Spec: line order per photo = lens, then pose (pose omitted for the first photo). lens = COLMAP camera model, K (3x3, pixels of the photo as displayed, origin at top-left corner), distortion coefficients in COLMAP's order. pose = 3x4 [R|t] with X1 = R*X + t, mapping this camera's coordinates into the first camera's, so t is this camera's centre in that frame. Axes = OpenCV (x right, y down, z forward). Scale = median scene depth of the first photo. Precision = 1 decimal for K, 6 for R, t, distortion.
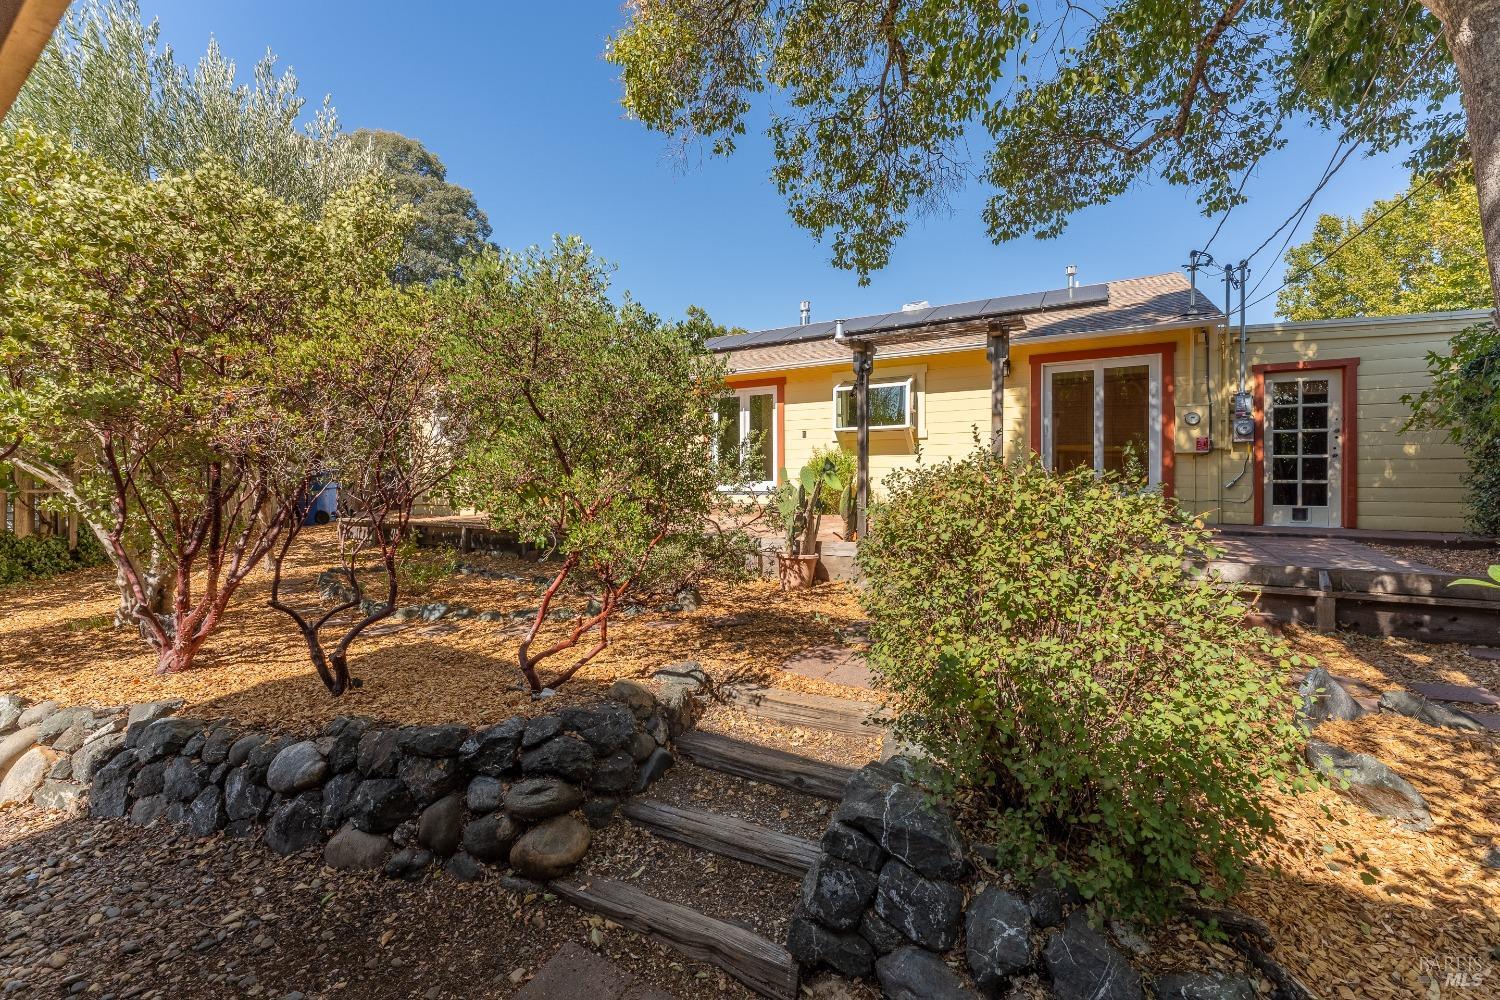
lens RADIAL K [[603.0, 0, 756.5], [0, 603.0, 478.5], [0, 0, 1]] dist [-0.001673, 0.000245]
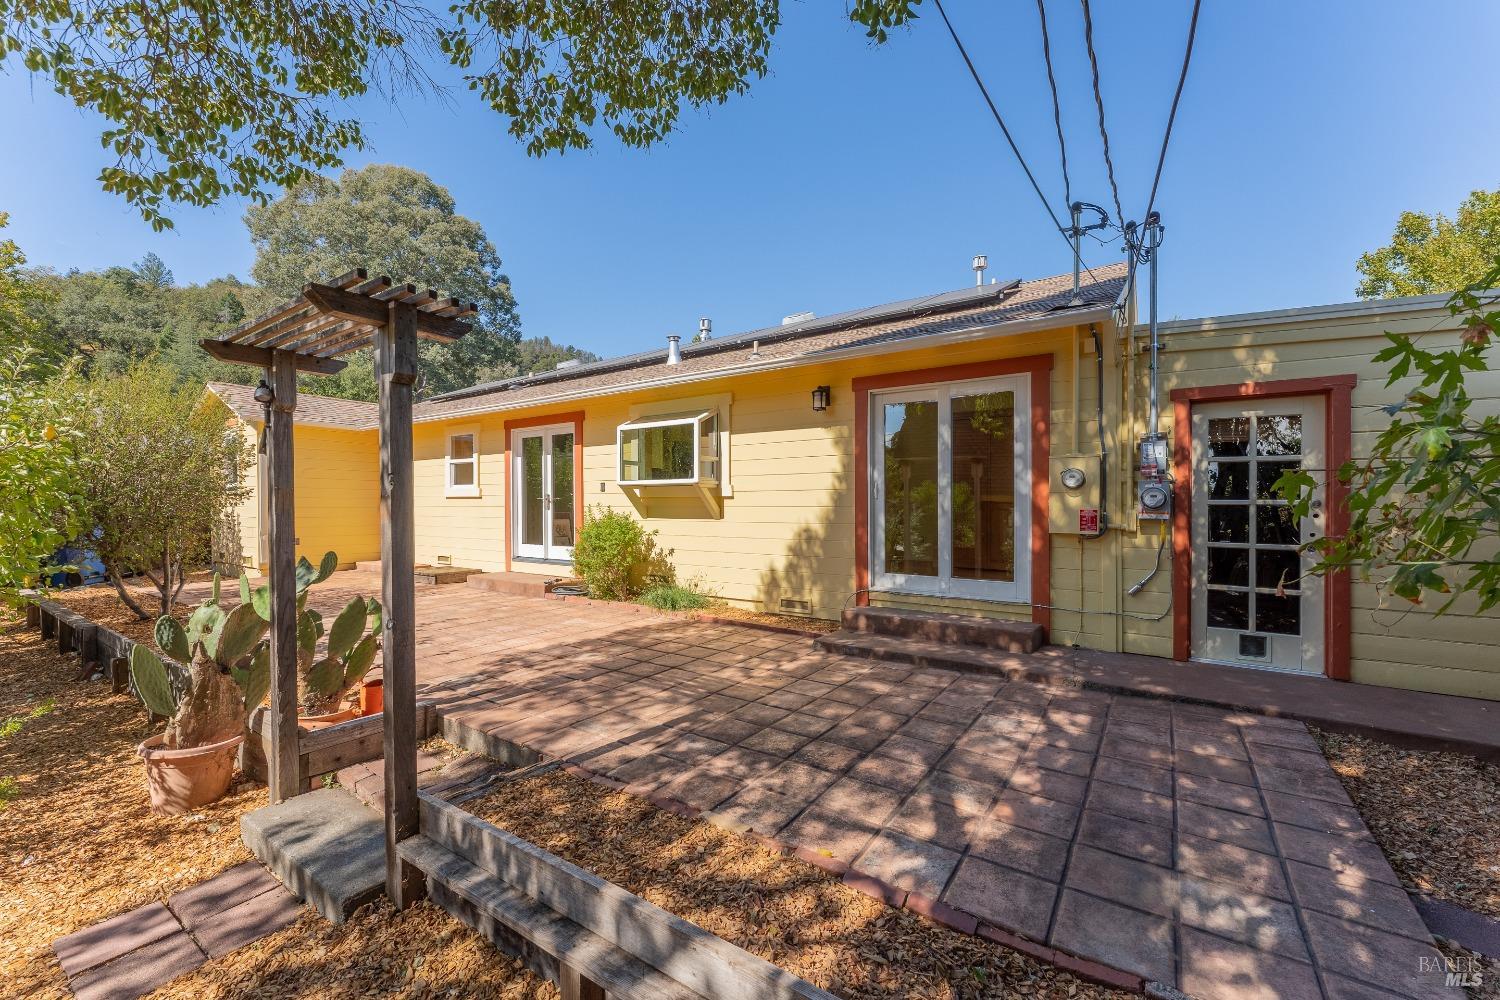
lens RADIAL K [[603.0, 0, 755.8], [0, 603.0, 504.4], [0, 0, 1]] dist [-0.001673, 0.000245]
pose [[0.996261, 0.009333, -0.085884, 0.457329], [-0.010145, 0.999908, -0.009023, -0.063949], [0.085791, 0.009860, 0.996264, 0.366781]]
